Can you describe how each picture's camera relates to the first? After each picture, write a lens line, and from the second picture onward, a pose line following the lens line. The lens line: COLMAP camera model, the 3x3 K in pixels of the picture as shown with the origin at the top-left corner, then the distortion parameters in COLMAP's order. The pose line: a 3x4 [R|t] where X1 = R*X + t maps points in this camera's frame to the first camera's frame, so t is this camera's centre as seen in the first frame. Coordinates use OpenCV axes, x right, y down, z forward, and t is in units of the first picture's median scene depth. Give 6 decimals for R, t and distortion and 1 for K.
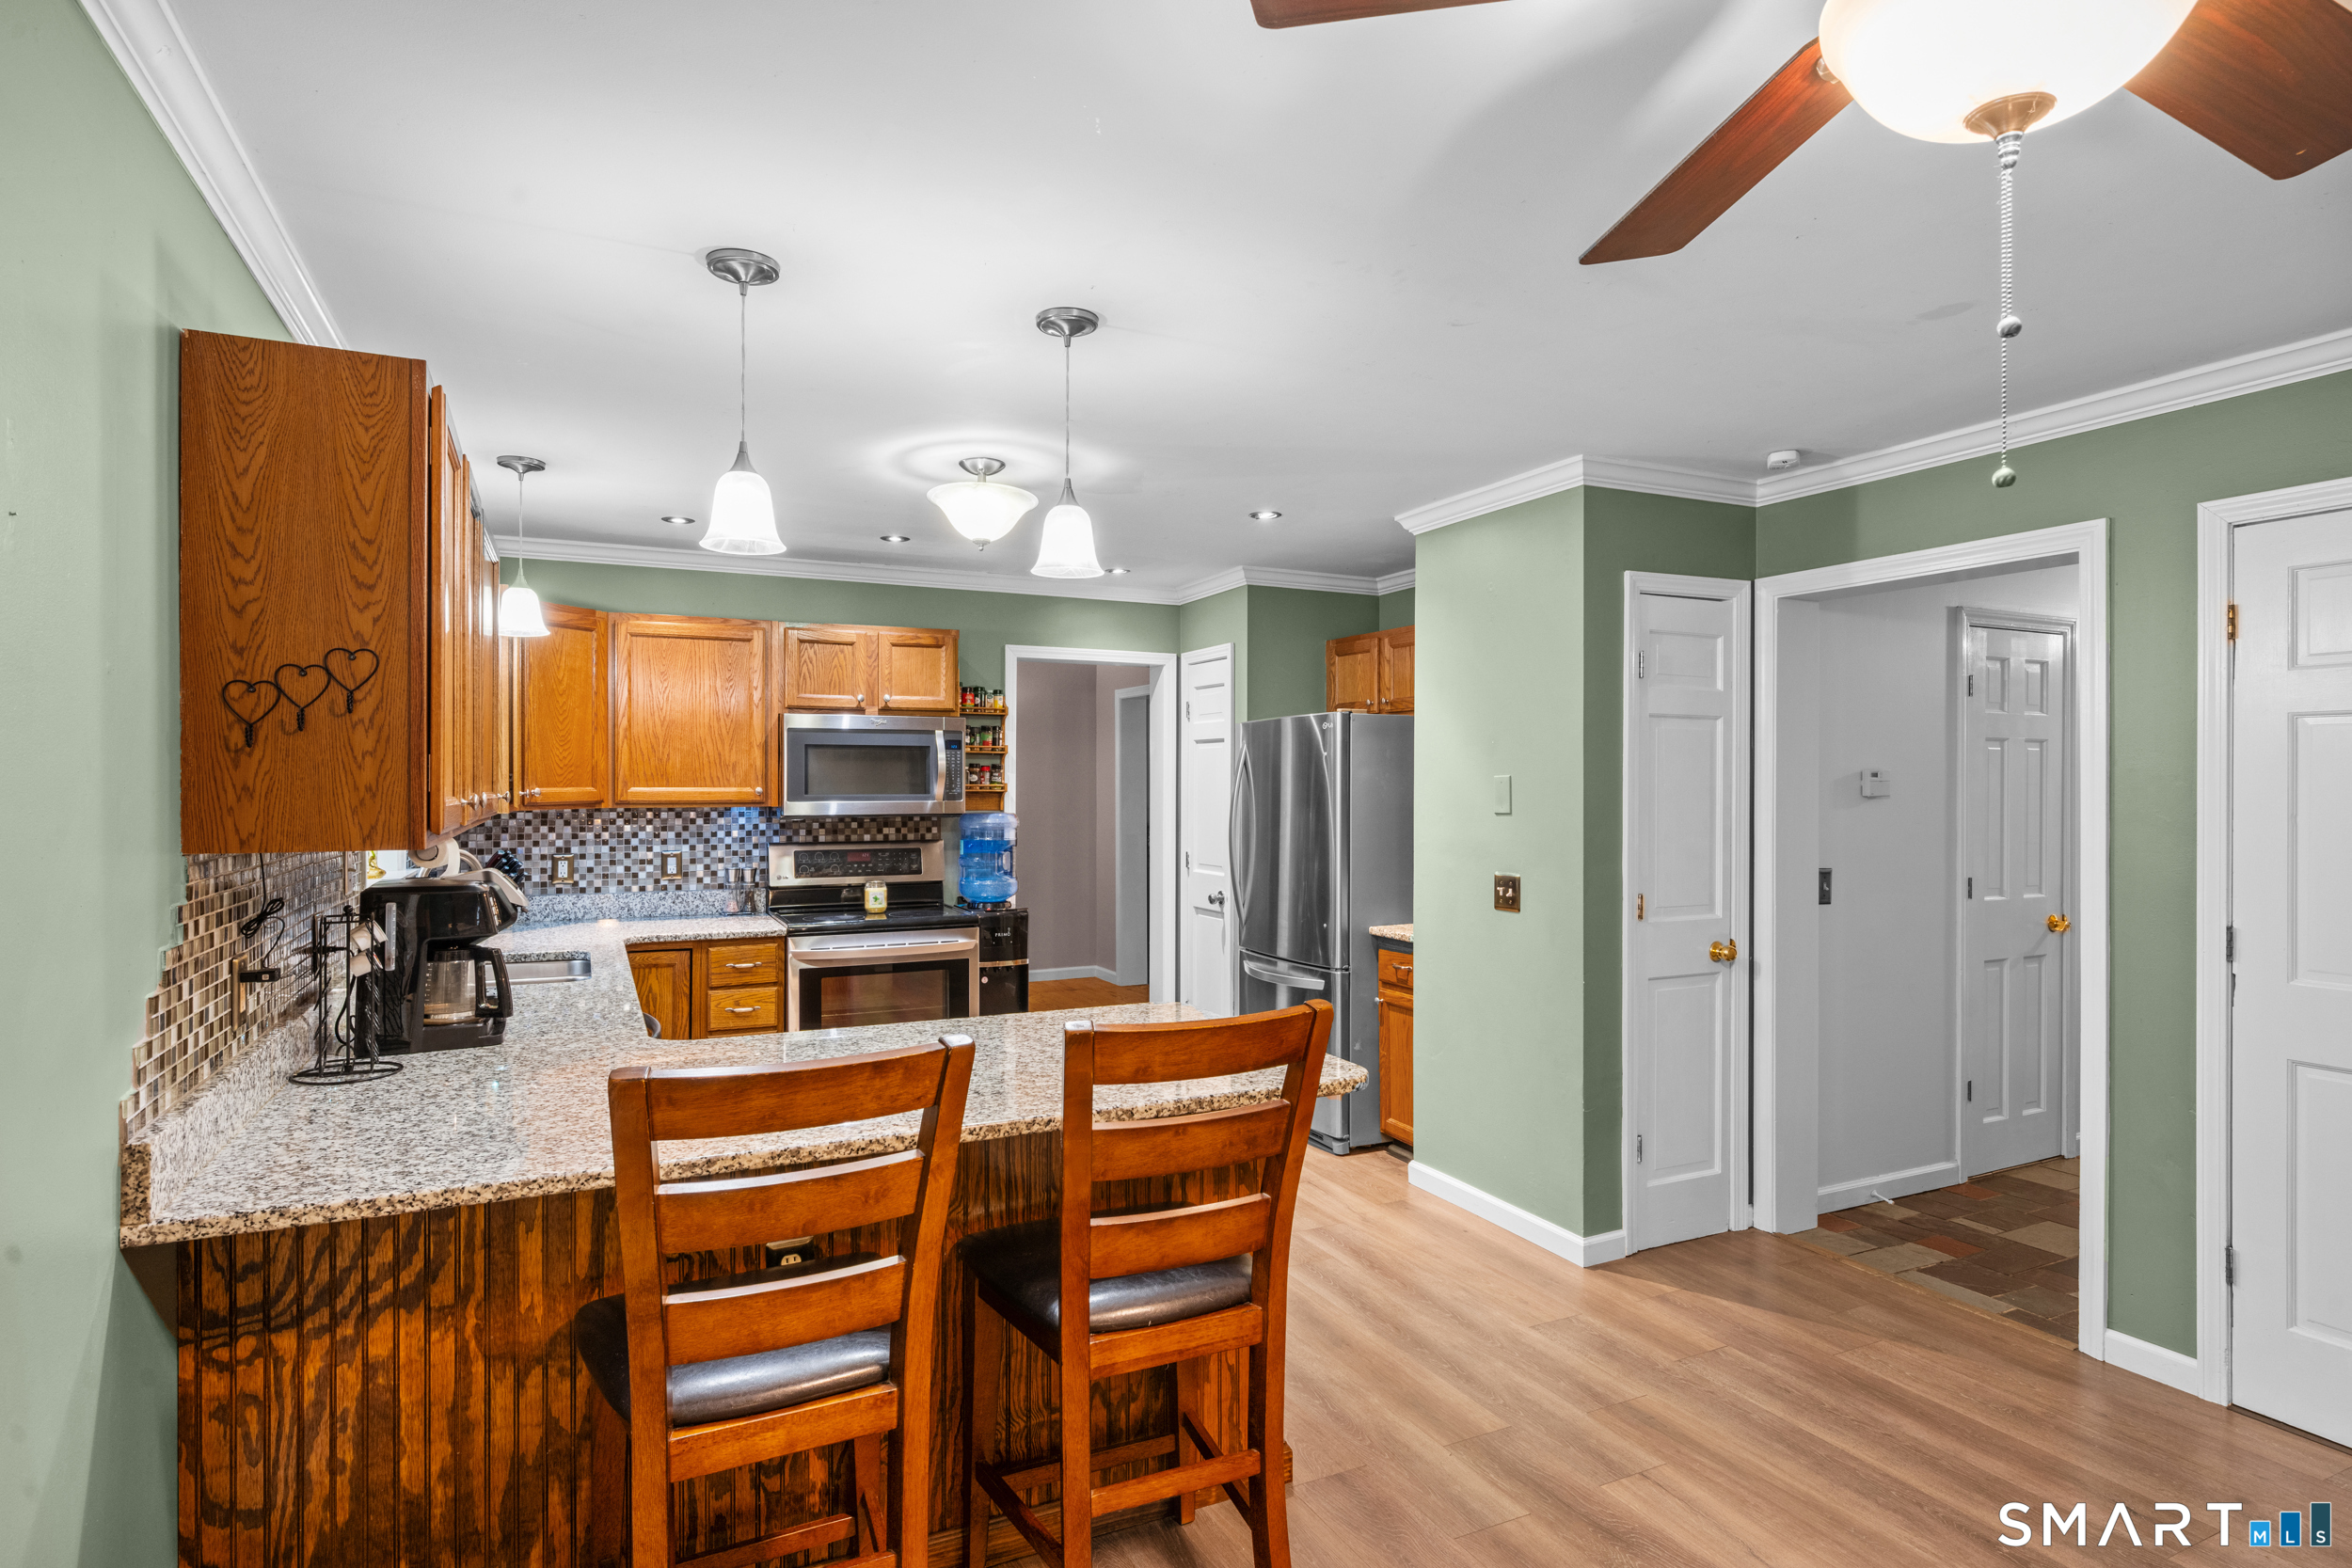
lens RADIAL K [[1227.8, 0, 1172.3], [0, 1227.8, 787.6], [0, 0, 1]] dist [-0.000035, -0.000145]
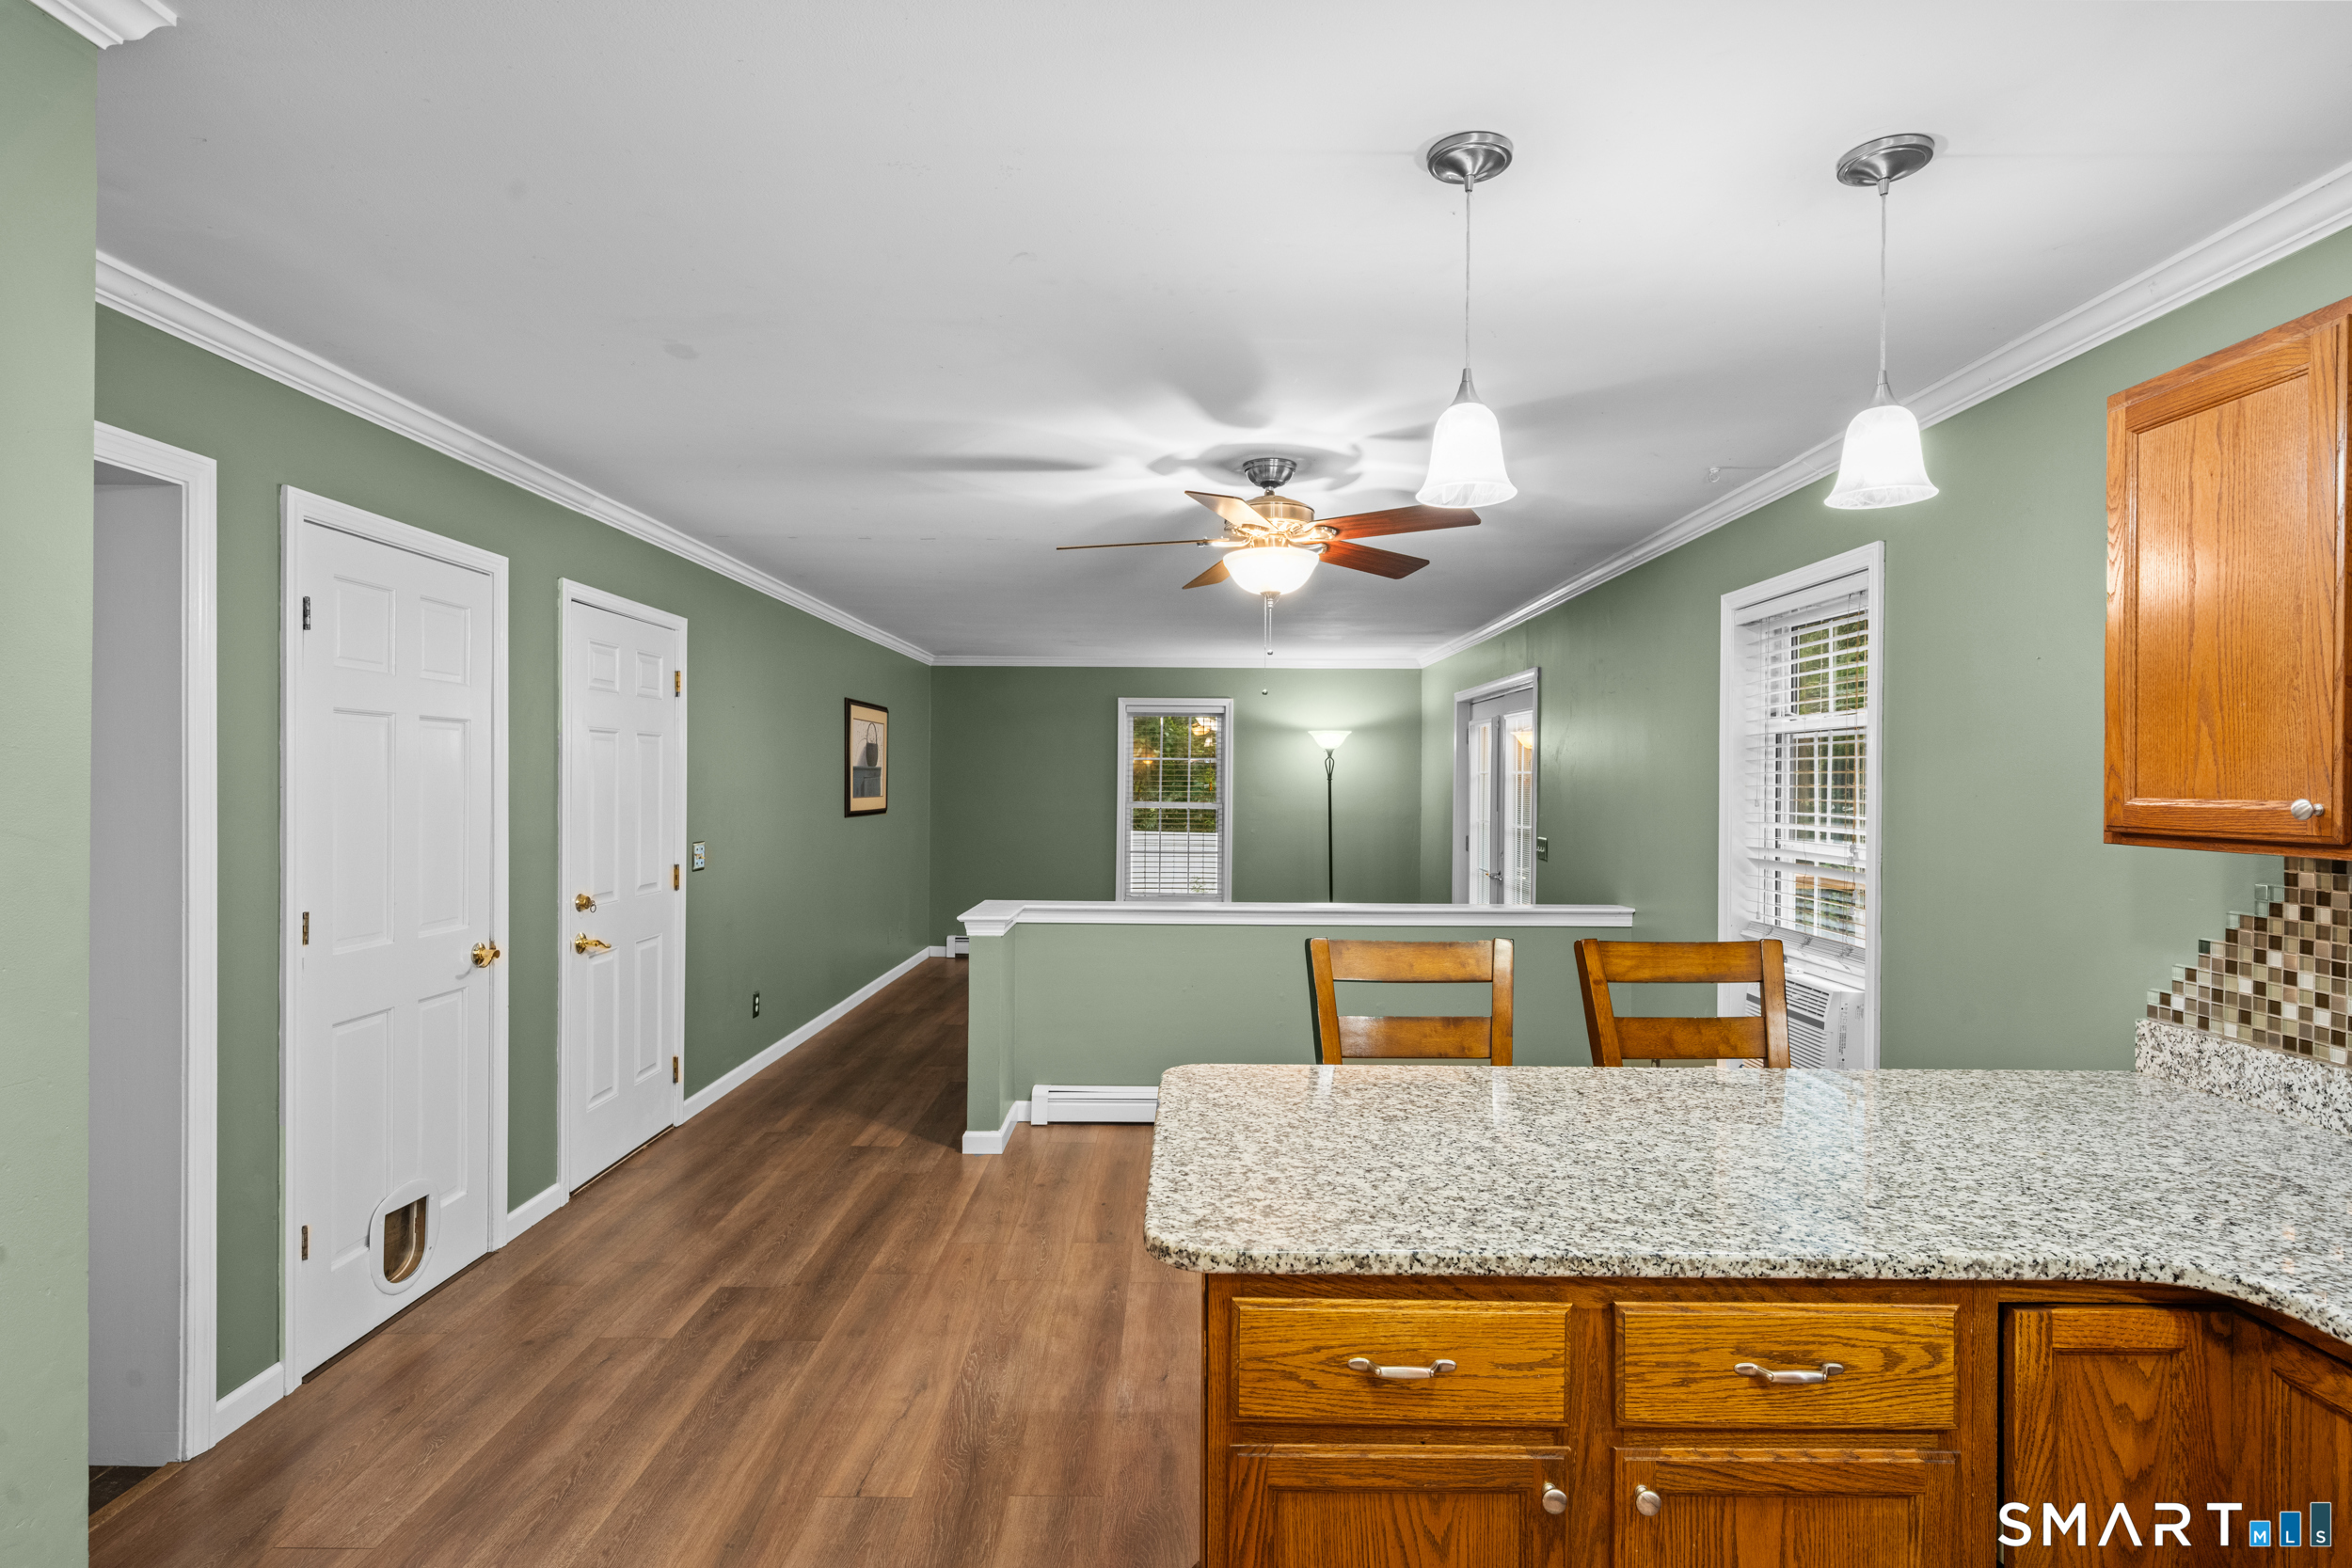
lens RADIAL K [[1180.4, 0, 1176.0], [0, 1180.4, 784.0], [0, 0, 1]] dist [-0.001216, -0.000742]
pose [[-0.897192, -0.008217, 0.441565, -0.120547], [-0.006890, 0.999966, 0.004609, -0.001625], [-0.441588, 0.001093, -0.897218, 0.852003]]
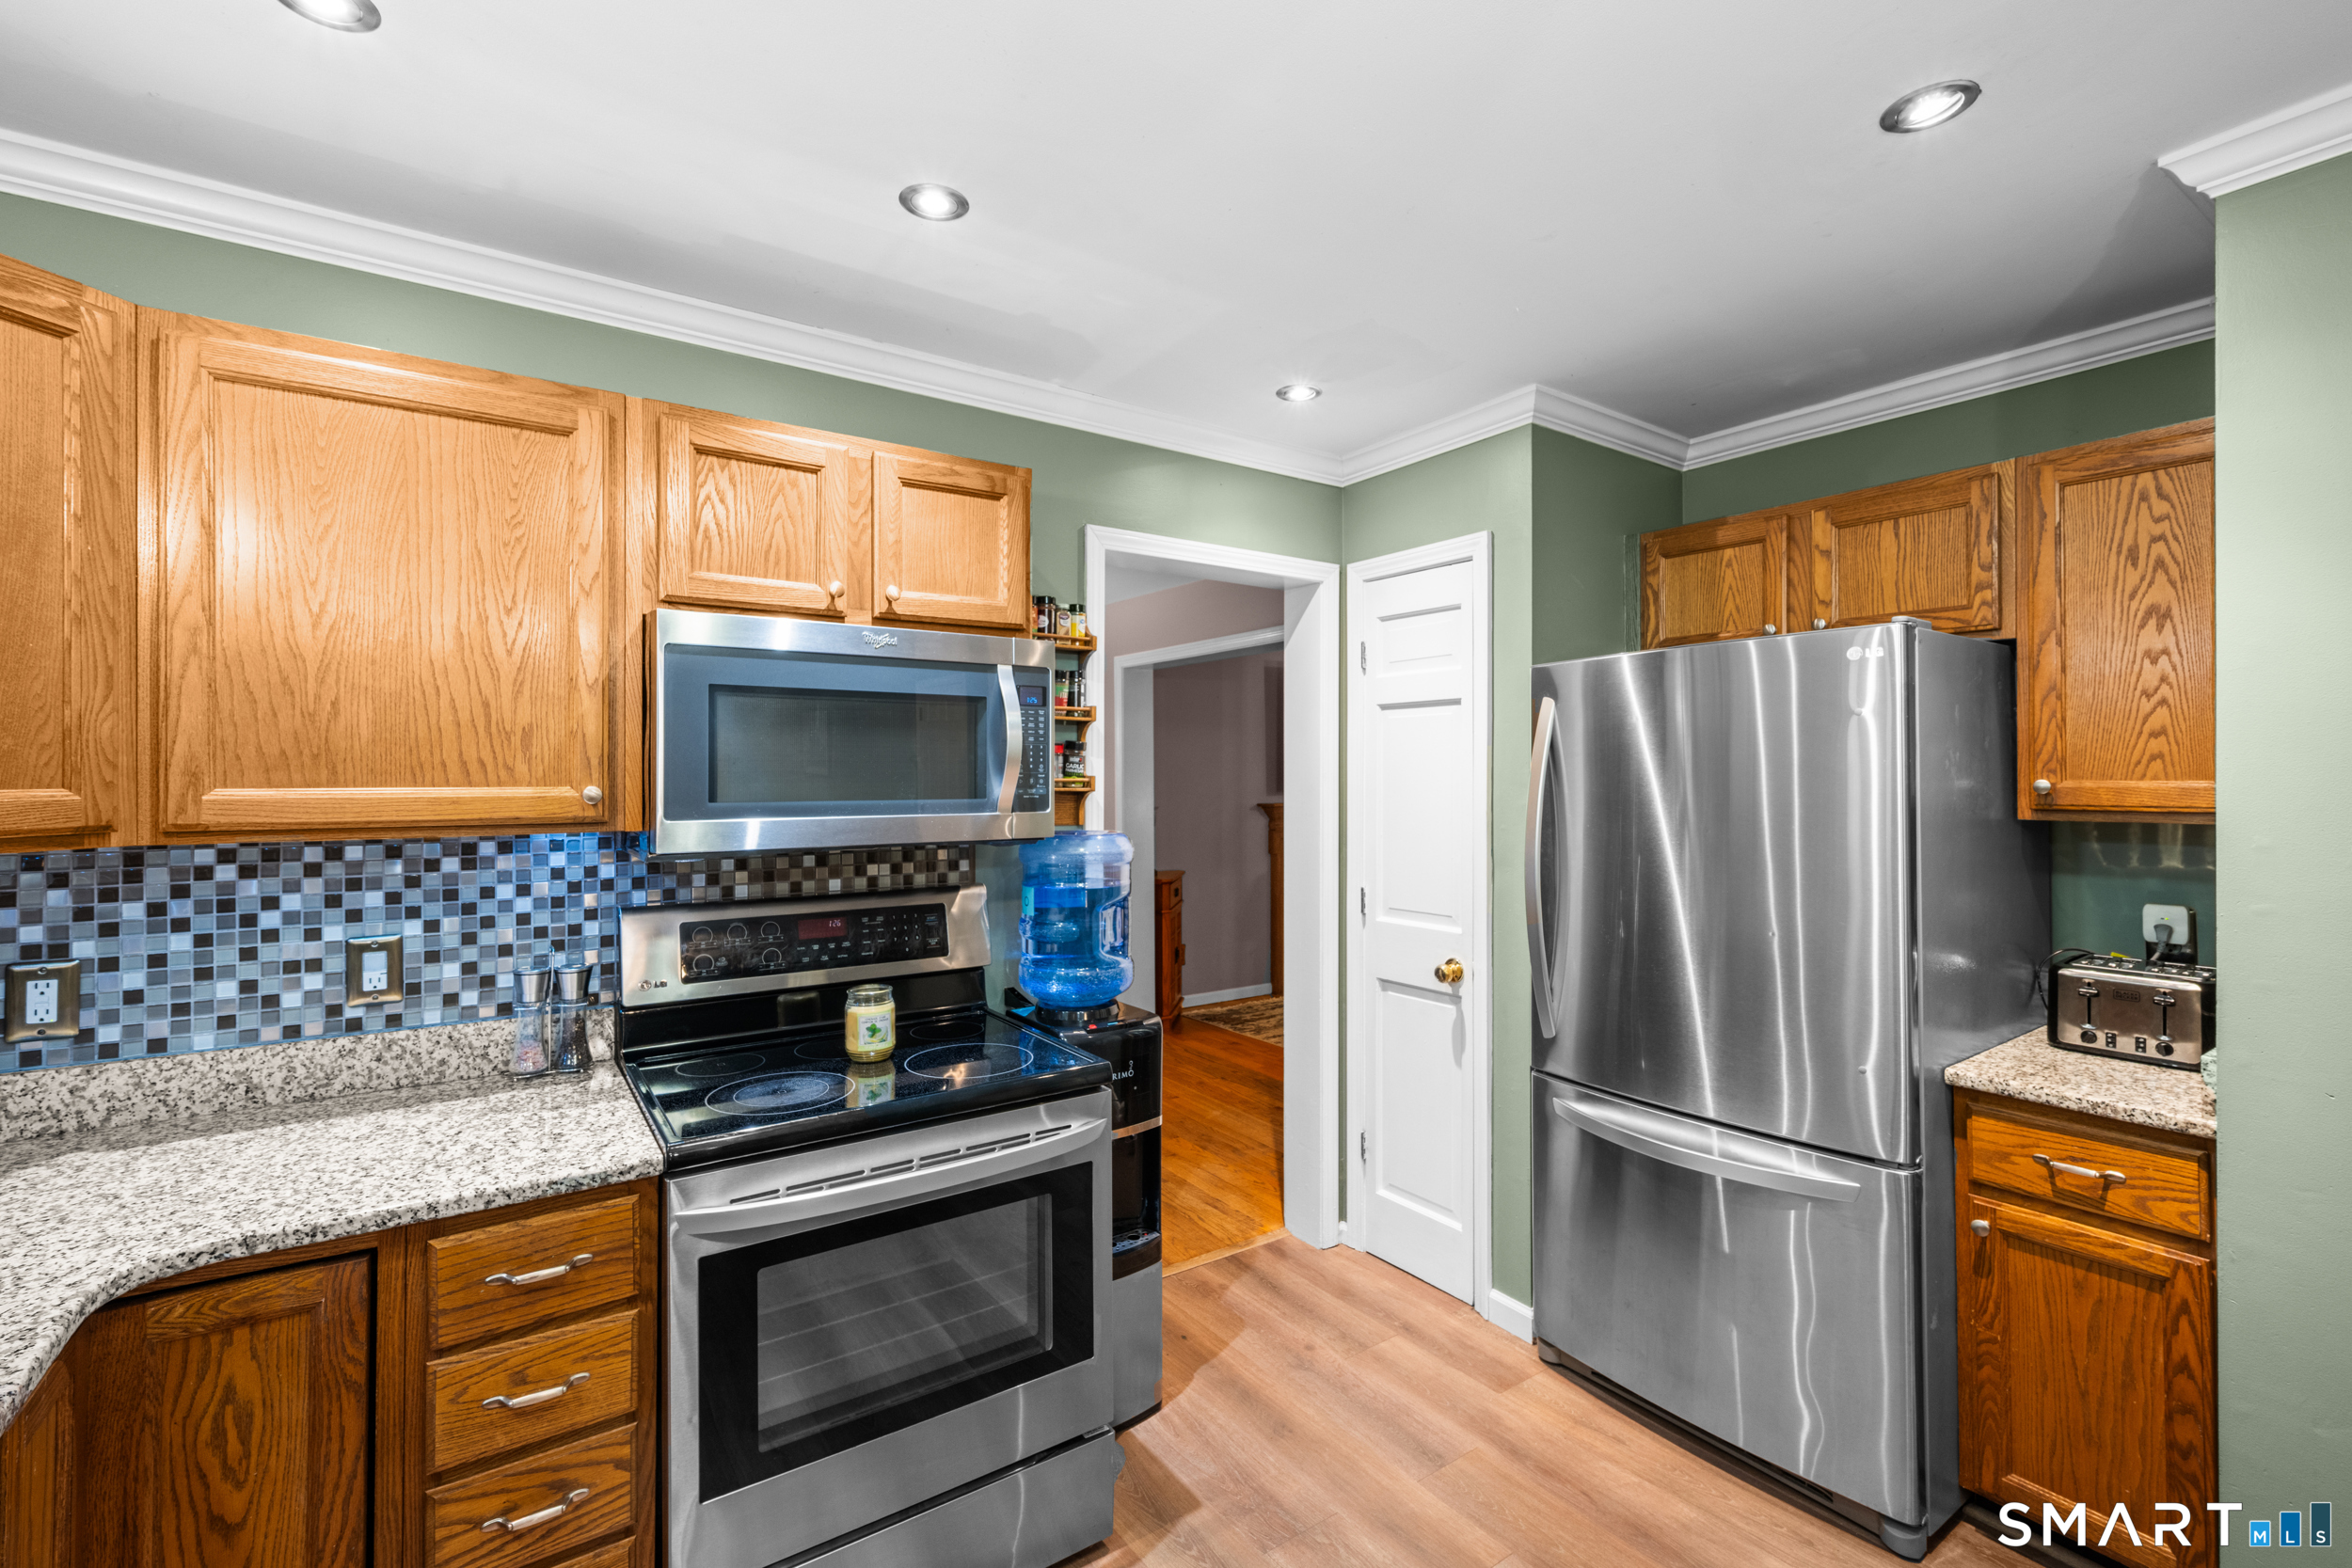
lens RADIAL K [[1021.2, 0, 1173.7], [0, 1021.2, 773.9], [0, 0, 1]] dist [-0.000102, 0.000032]
pose [[0.987180, -0.002361, 0.159592, -0.191178], [0.003539, 0.999969, -0.007099, -0.001307], [-0.159571, 0.007573, 0.987157, 0.607290]]
